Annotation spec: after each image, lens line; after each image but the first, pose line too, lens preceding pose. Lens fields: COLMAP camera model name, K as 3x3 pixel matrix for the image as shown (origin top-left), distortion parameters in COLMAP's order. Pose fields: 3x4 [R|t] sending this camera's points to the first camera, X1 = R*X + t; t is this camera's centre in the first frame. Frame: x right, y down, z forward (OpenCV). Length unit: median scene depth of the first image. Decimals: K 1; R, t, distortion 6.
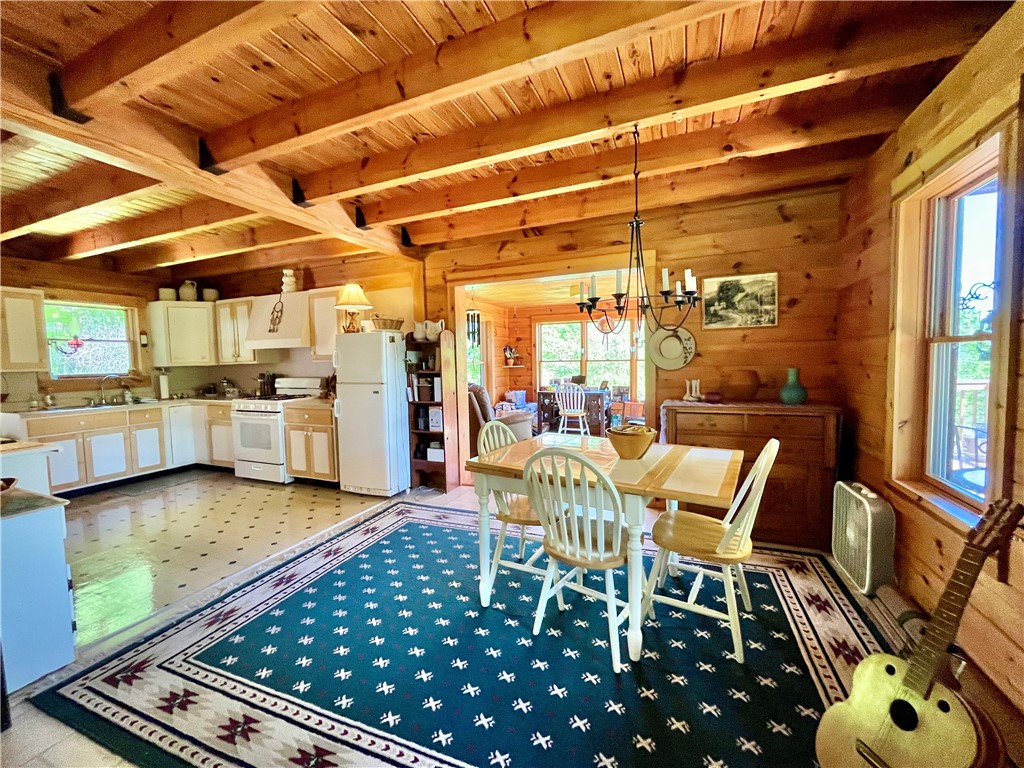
lens RADIAL K [[414.3, 0, 513.4], [0, 414.3, 384.8], [0, 0, 1]] dist [-0.005583, 0.000357]
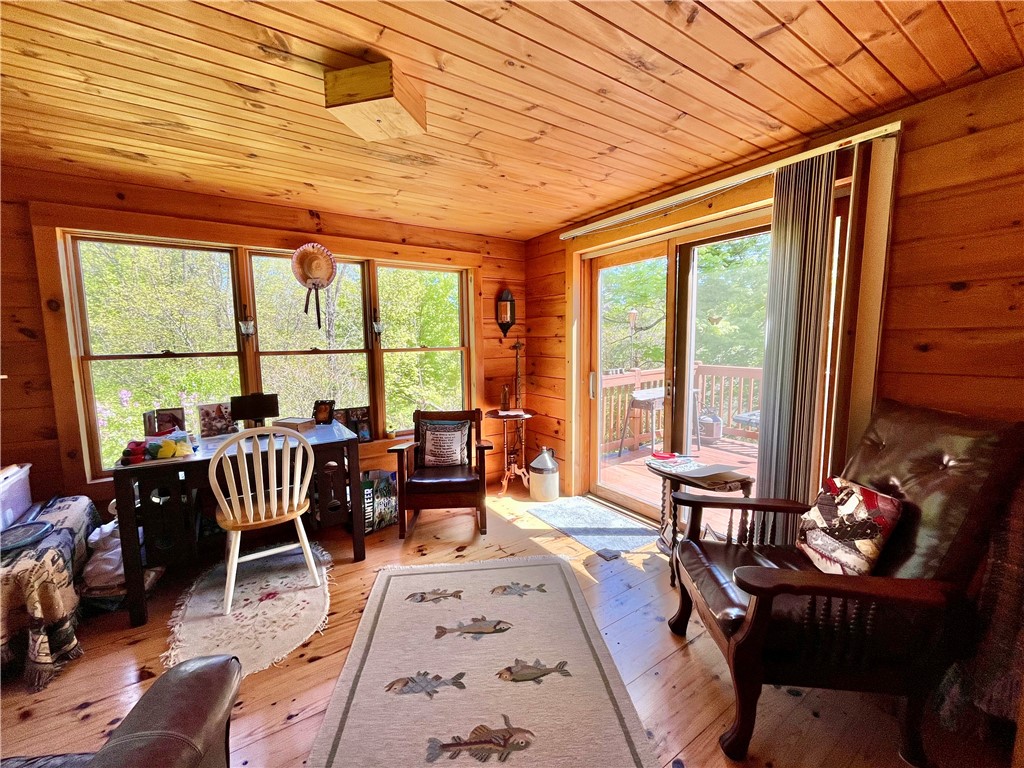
lens RADIAL K [[414.3, 0, 509.2], [0, 414.3, 383.0], [0, 0, 1]] dist [-0.005583, 0.000357]
pose [[0.554022, -0.078713, 0.828773, -0.037224], [0.050019, 0.996869, 0.061241, -0.088880], [-0.830998, 0.007525, 0.556224, 1.244230]]
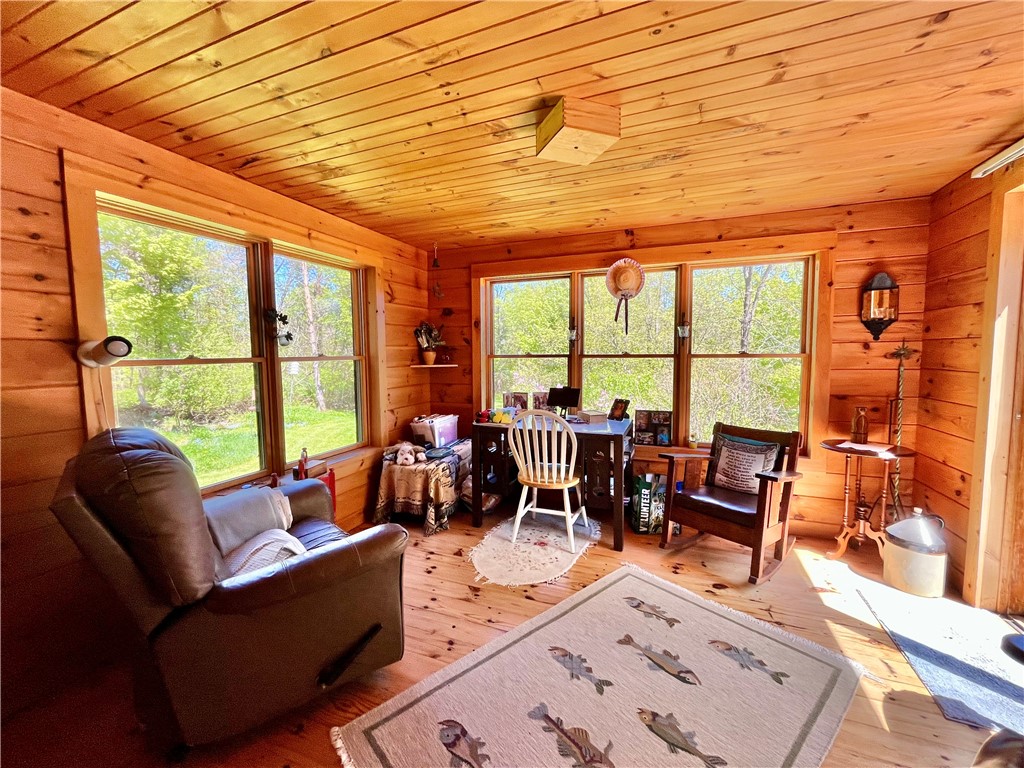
lens RADIAL K [[414.3, 0, 510.0], [0, 414.3, 383.2], [0, 0, 1]] dist [-0.005583, 0.000357]
pose [[0.999862, 0.009202, 0.013857, 0.184778], [-0.009389, 0.999865, 0.013501, -0.067314], [-0.013731, -0.013629, 0.999813, 1.099372]]
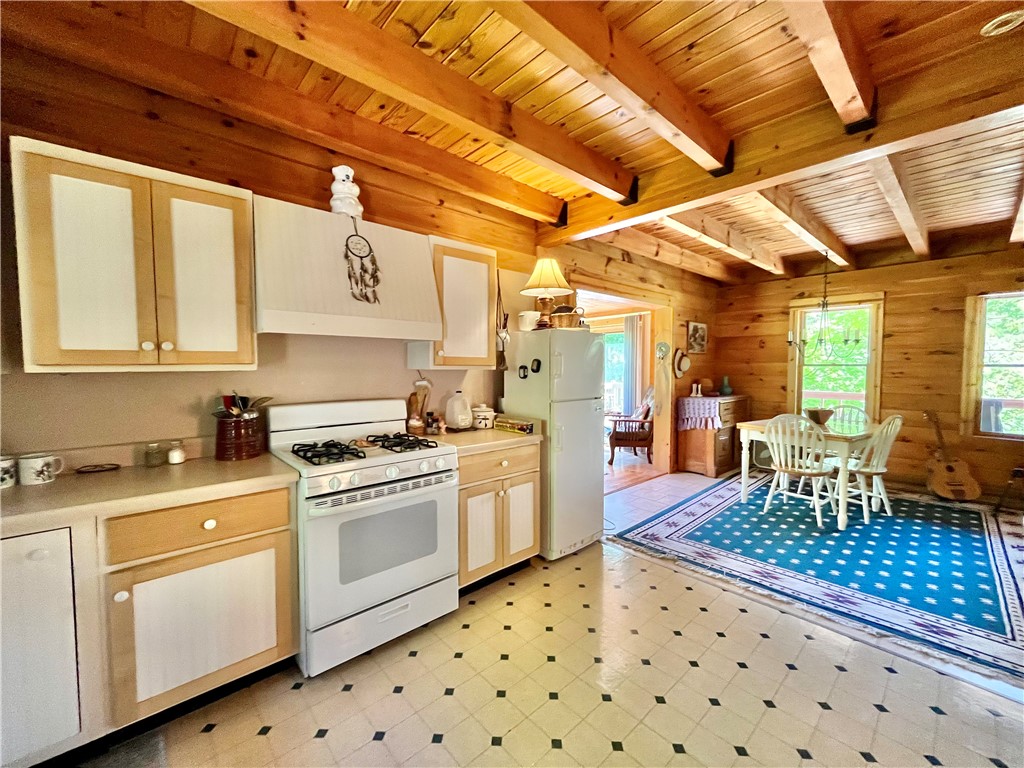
lens RADIAL K [[414.3, 0, 508.8], [0, 414.3, 383.0], [0, 0, 1]] dist [-0.005583, 0.000357]
pose [[0.426406, -0.015574, 0.904398, -1.280012], [0.045457, 0.998957, -0.004230, -0.040352], [-0.903389, 0.042915, 0.426669, 0.935185]]
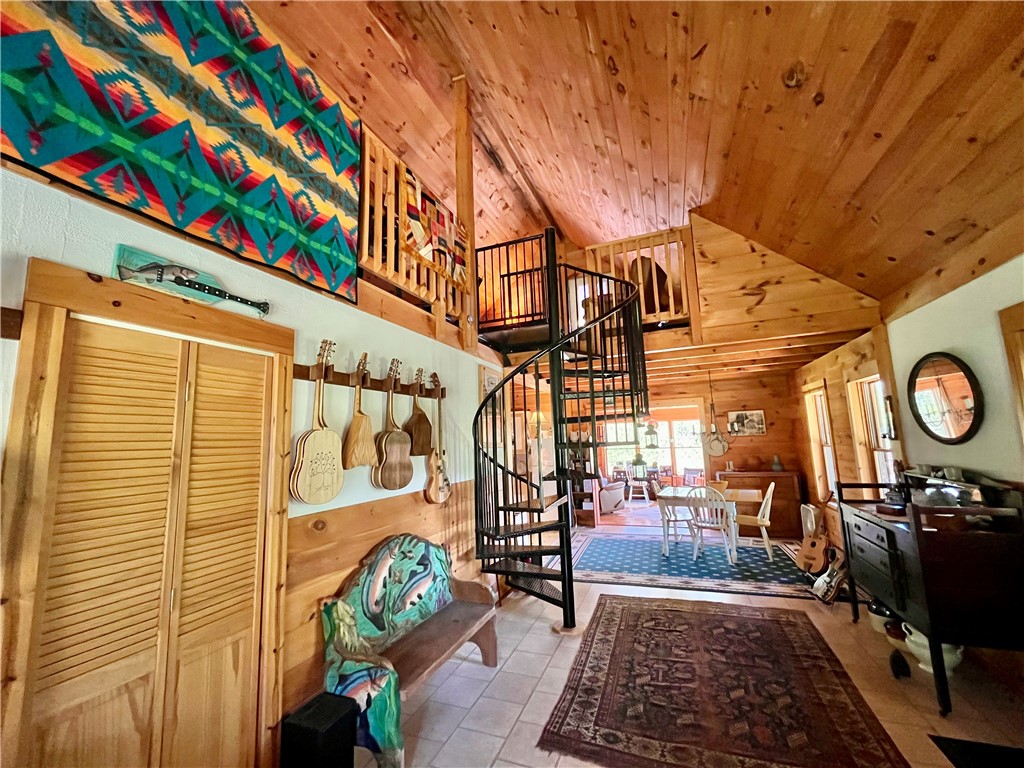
lens RADIAL K [[414.3, 0, 512.6], [0, 414.3, 382.6], [0, 0, 1]] dist [-0.005583, 0.000357]
pose [[0.999518, -0.009174, 0.029651, -0.680186], [0.014925, 0.979686, -0.199984, 0.000573], [-0.027214, 0.200330, 0.979351, -1.031917]]
